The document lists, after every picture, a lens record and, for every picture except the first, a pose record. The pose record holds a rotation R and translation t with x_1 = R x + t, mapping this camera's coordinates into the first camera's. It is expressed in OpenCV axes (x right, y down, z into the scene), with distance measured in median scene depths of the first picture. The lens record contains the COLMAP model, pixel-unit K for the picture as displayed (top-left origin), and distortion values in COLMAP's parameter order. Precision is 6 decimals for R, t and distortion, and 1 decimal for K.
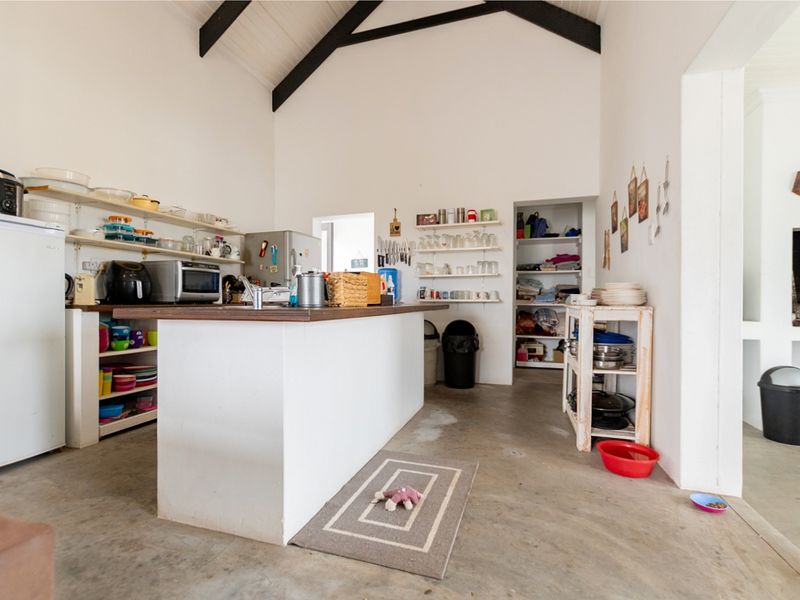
lens RADIAL K [[384.2, 0, 402.5], [0, 384.2, 306.4], [0, 0, 1]] dist [0.025265, -0.000022]
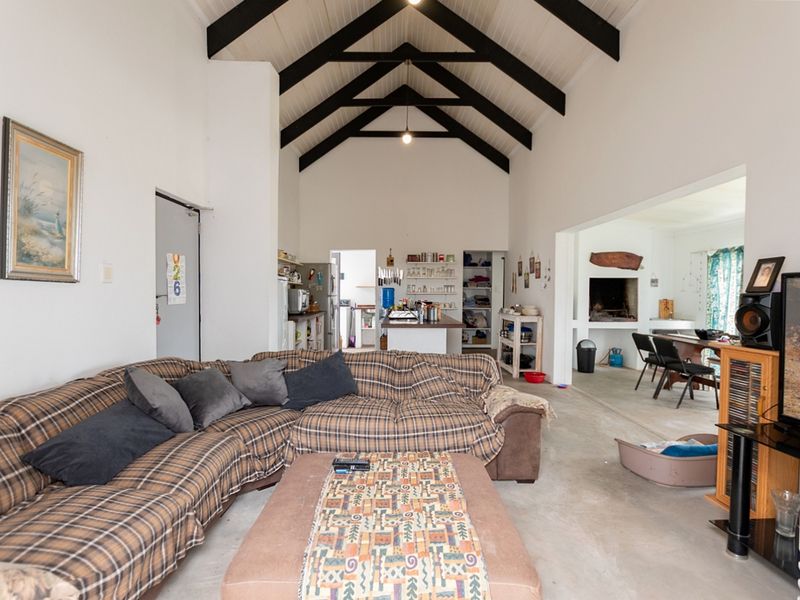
lens RADIAL K [[384.2, 0, 402.5], [0, 384.2, 306.4], [0, 0, 1]] dist [0.025265, -0.000022]
pose [[0.951249, -0.004138, 0.308397, -0.639255], [-0.002457, 0.999777, 0.020996, -0.075555], [-0.308415, -0.020730, 0.951026, -0.700735]]
